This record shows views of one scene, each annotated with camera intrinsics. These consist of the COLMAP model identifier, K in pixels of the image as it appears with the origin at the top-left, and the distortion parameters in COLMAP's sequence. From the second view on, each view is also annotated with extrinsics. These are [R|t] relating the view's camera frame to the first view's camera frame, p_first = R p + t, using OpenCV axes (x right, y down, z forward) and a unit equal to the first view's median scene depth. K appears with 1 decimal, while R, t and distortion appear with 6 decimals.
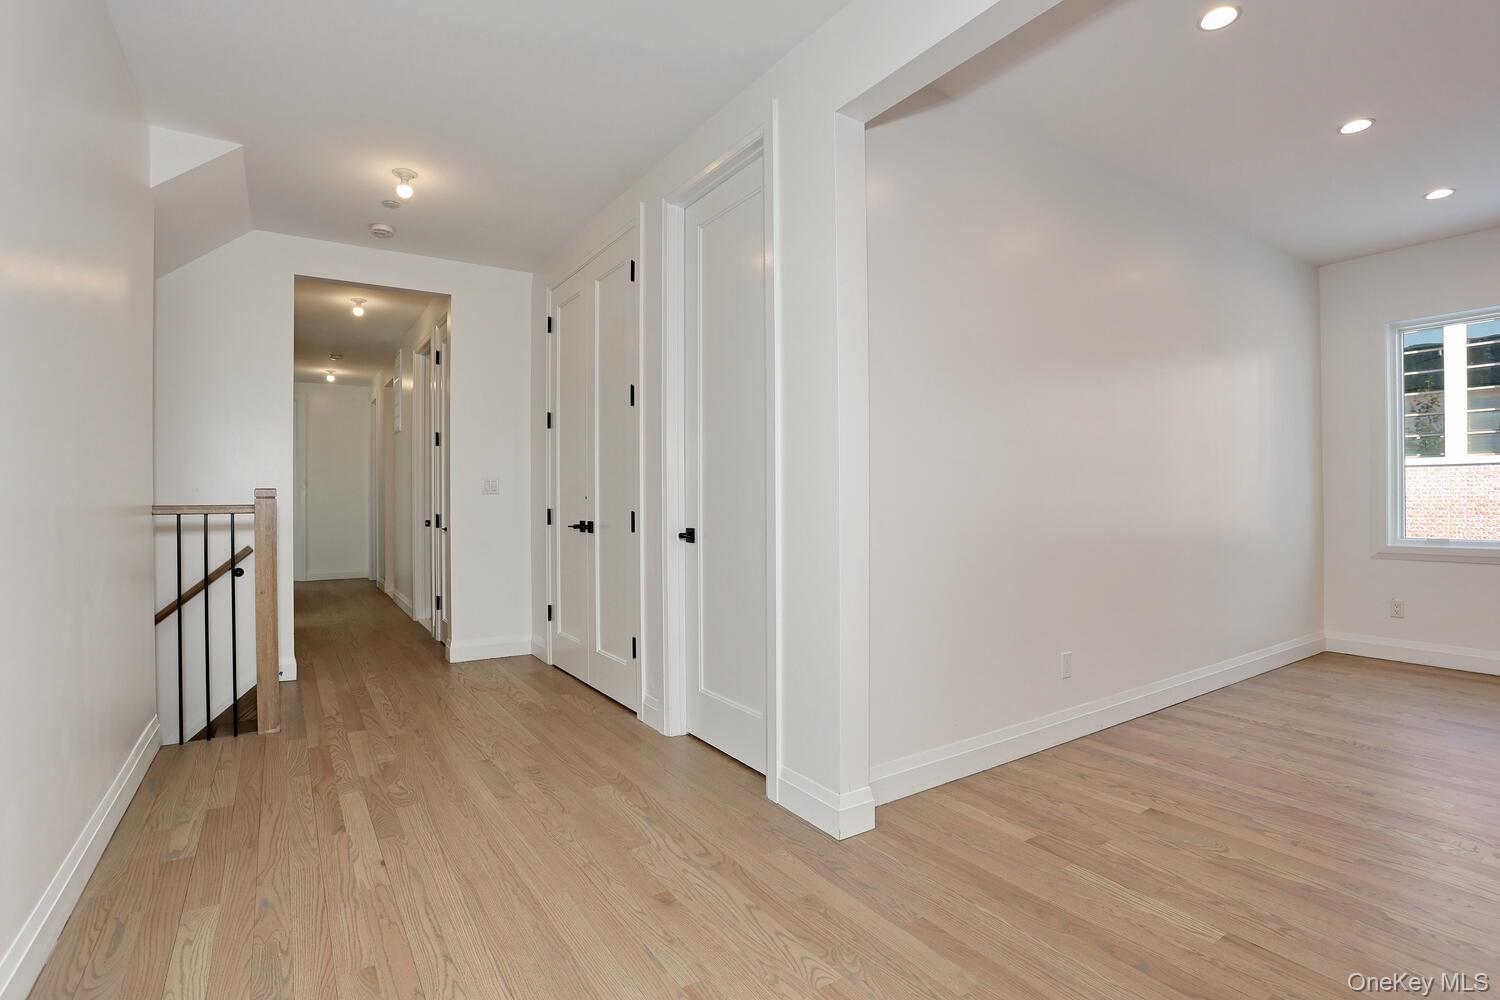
lens RADIAL K [[730.3, 0, 740.4], [0, 730.3, 504.8], [0, 0, 1]] dist [-0.062803, 0.023136]
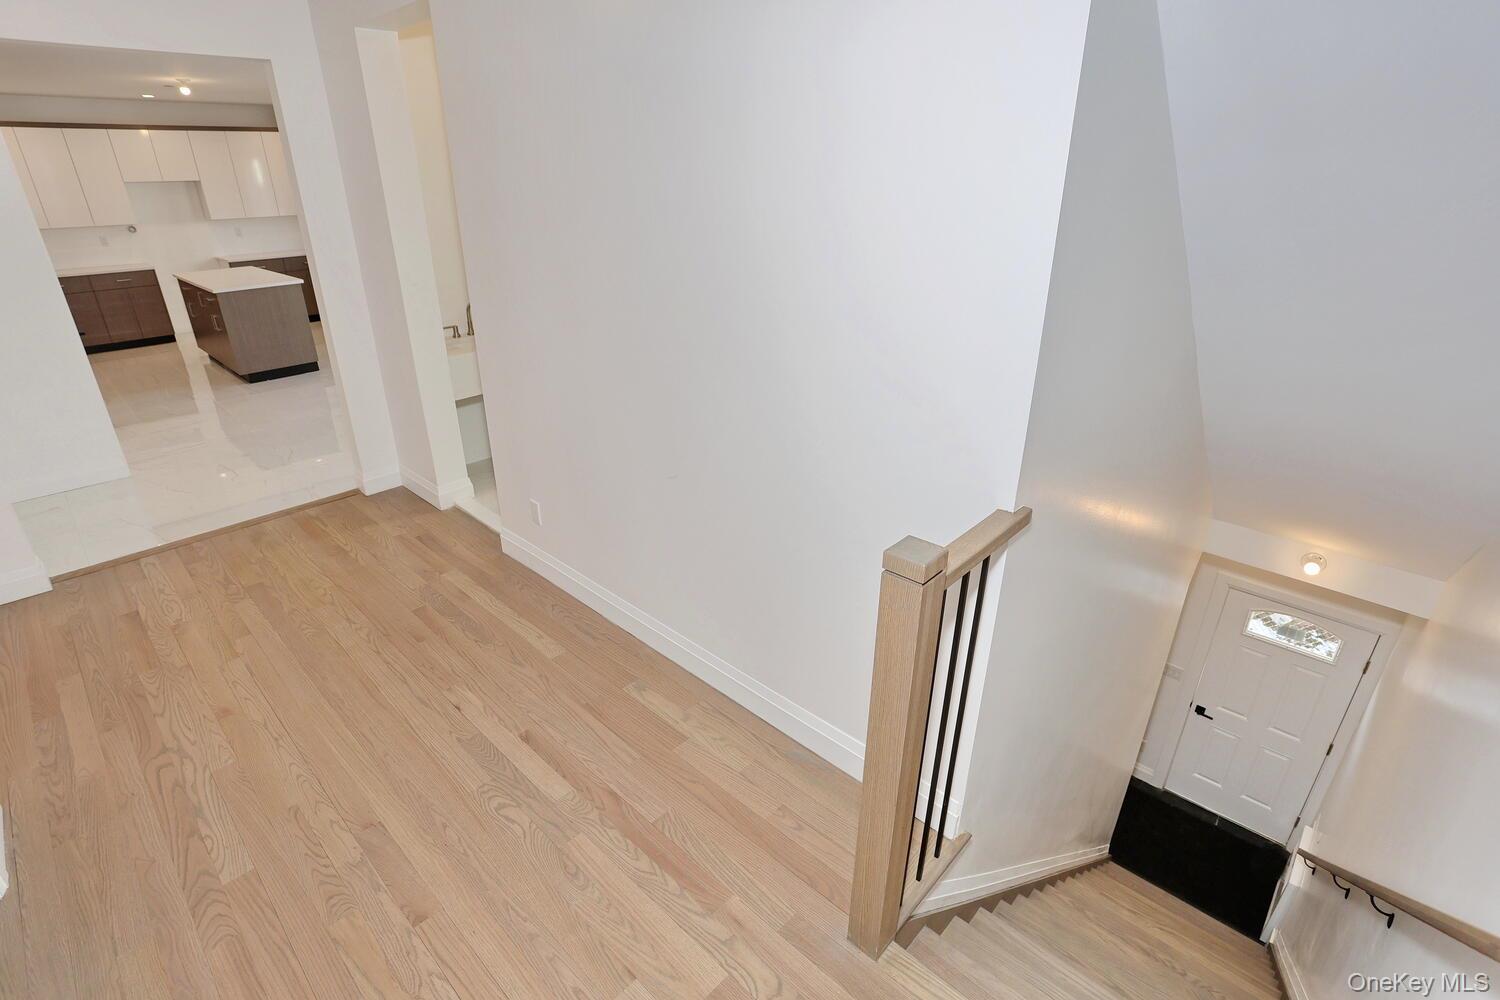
lens RADIAL K [[730.3, 0, 749.1], [0, 730.3, 494.6], [0, 0, 1]] dist [-0.062803, 0.023136]
pose [[-0.971772, 0.103136, -0.212183, -0.694703], [0.006174, 0.910191, 0.414143, -0.318051], [0.235840, 0.401142, -0.885135, 1.884320]]
